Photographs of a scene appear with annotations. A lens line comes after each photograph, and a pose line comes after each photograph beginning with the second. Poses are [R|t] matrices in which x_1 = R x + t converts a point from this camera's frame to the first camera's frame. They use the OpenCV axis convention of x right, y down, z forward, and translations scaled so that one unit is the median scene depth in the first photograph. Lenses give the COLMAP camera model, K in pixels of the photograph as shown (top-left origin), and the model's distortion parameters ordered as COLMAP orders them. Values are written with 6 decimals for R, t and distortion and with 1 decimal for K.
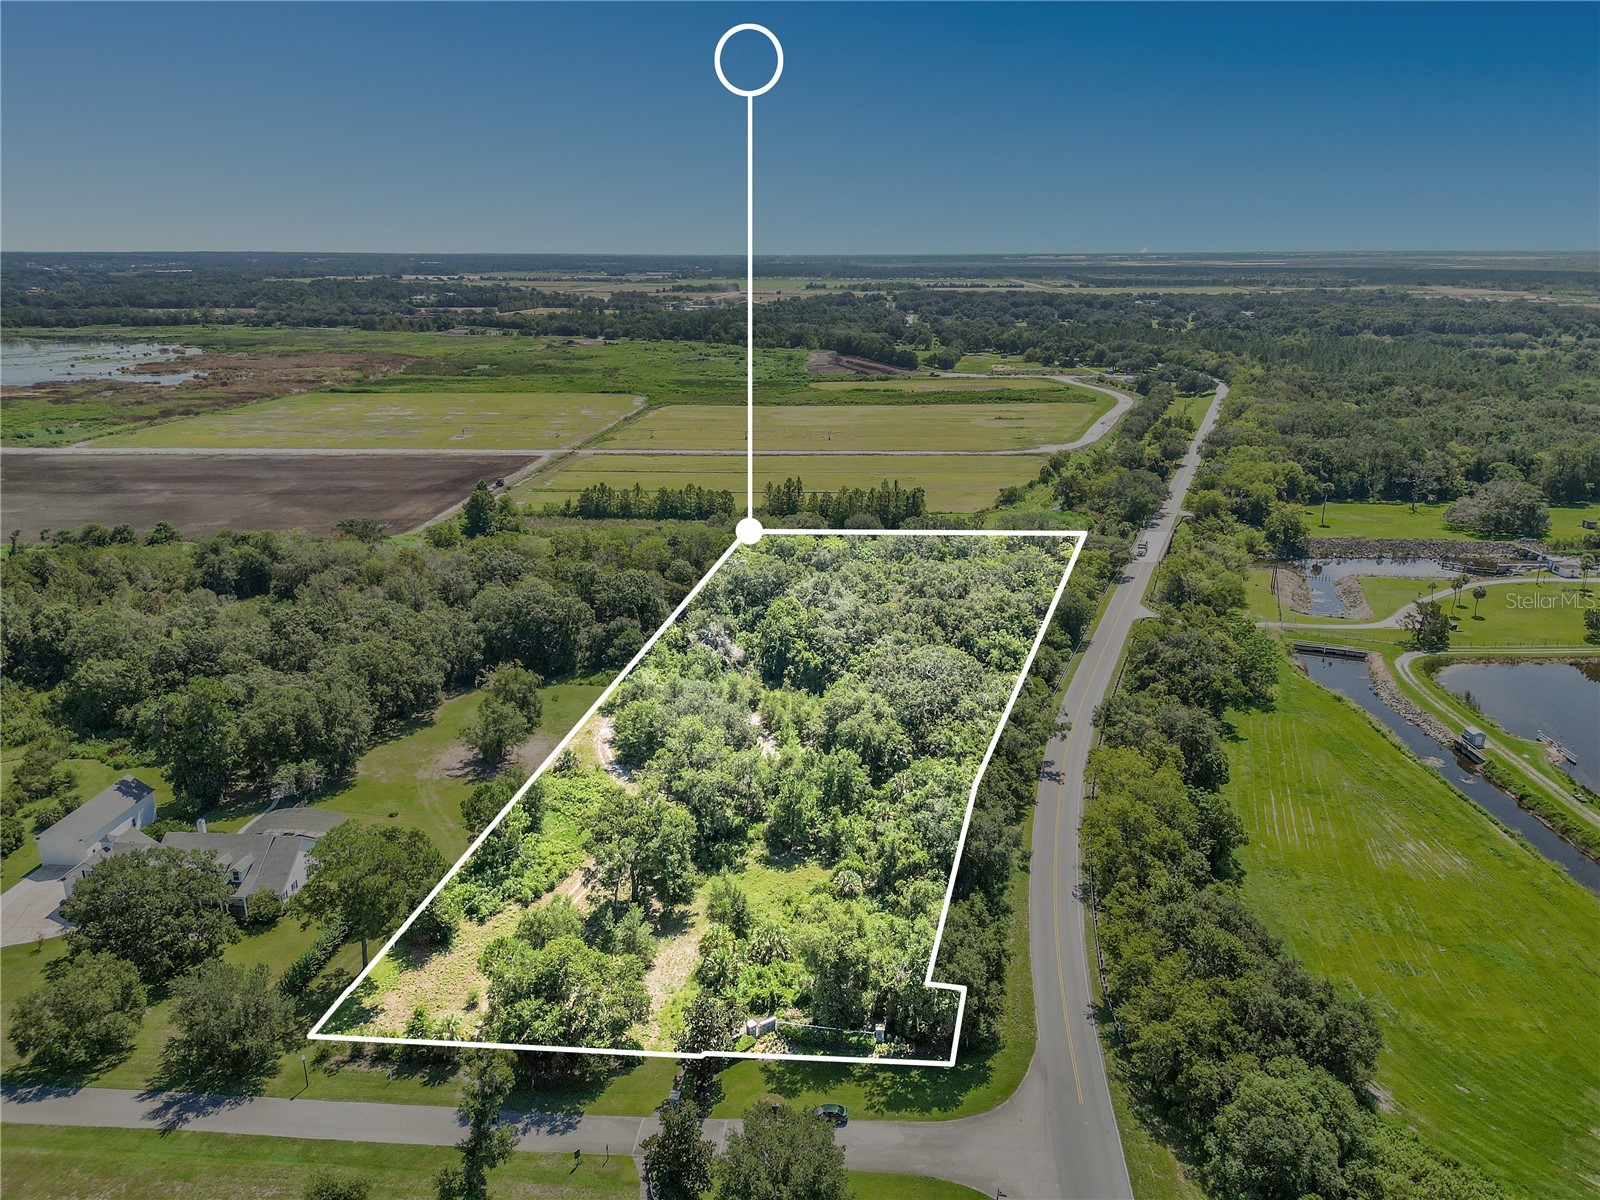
lens RADIAL K [[1212.1, 0, 800.0], [0, 1212.1, 600.0], [0, 0, 1]] dist [0.093058, -0.120356]
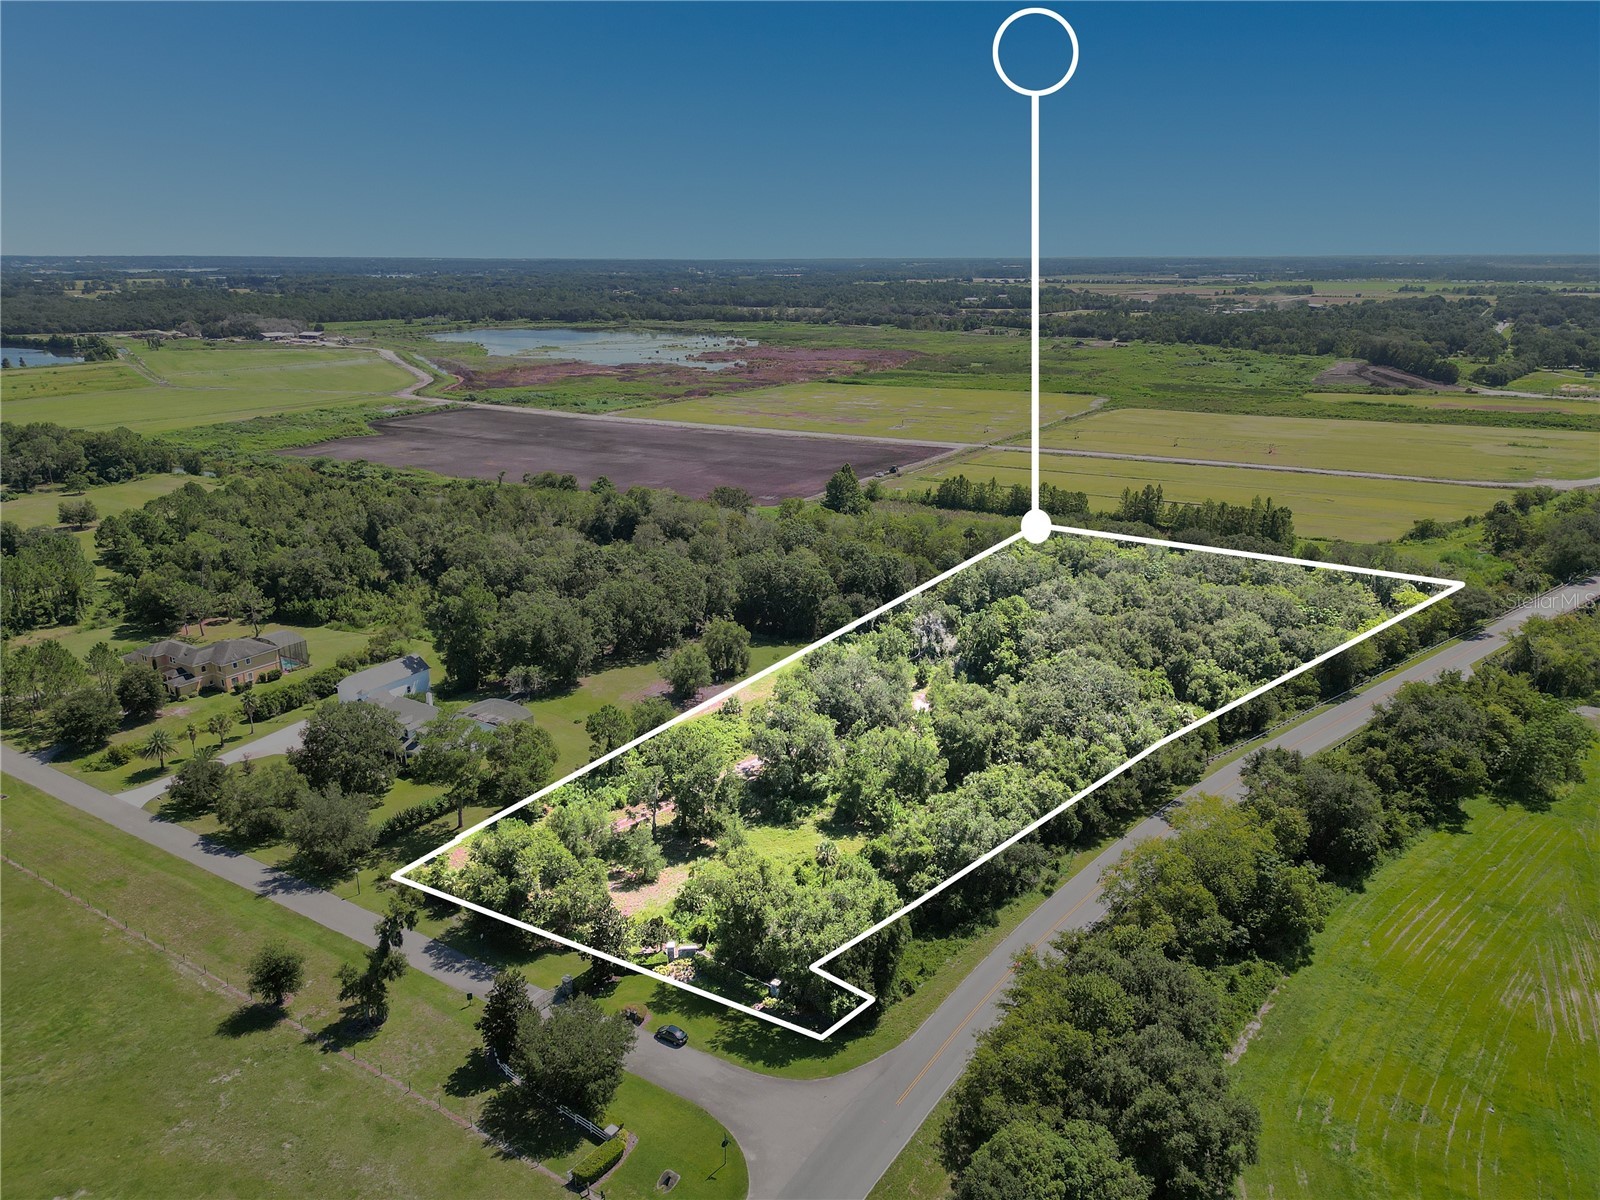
lens RADIAL K [[1212.1, 0, 800.0], [0, 1212.1, 600.0], [0, 0, 1]] dist [0.093058, -0.120356]
pose [[0.867691, 0.132744, -0.479052, 0.184150], [-0.134797, 0.990410, 0.030287, -0.003210], [0.478478, 0.038295, 0.877264, 0.027342]]
